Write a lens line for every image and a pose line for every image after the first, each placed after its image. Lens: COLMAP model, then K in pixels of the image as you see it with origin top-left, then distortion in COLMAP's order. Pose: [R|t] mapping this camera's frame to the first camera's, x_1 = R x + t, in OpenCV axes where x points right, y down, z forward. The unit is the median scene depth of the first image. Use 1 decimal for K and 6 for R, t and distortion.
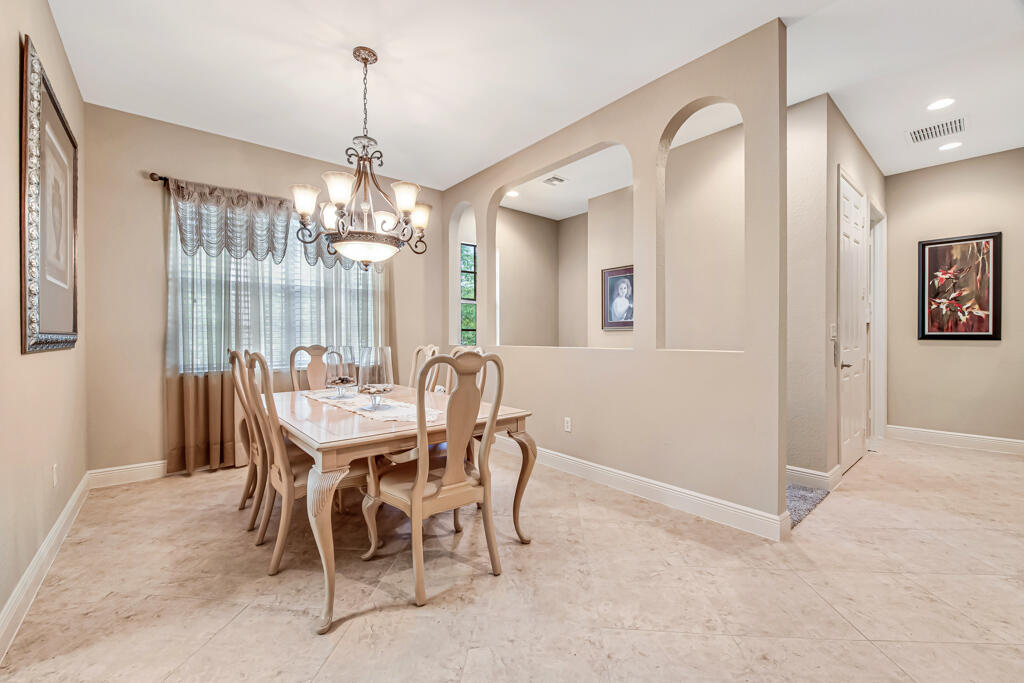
lens RADIAL K [[412.0, 0, 508.8], [0, 412.0, 337.0], [0, 0, 1]] dist [-0.000871, -0.000202]
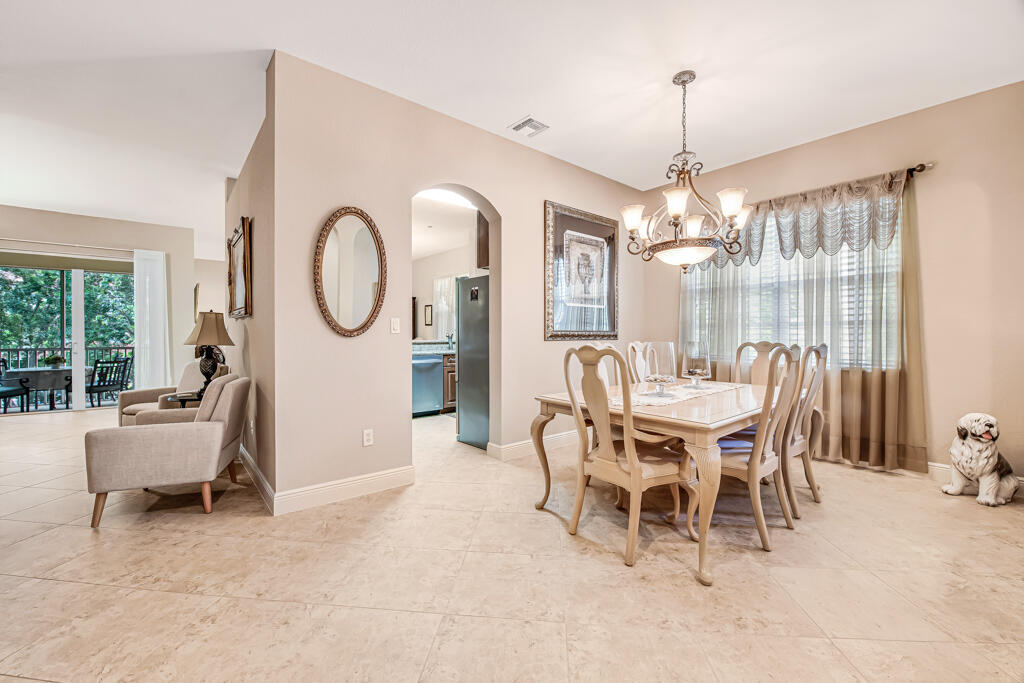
lens RADIAL K [[414.5, 0, 504.4], [0, 414.5, 329.7], [0, 0, 1]] dist [-0.019688, -0.000164]
pose [[-0.007117, -0.012283, -0.999899, 0.881720], [-0.001705, 0.999923, -0.012271, 0.007383], [0.999973, 0.001617, -0.007137, 0.619239]]
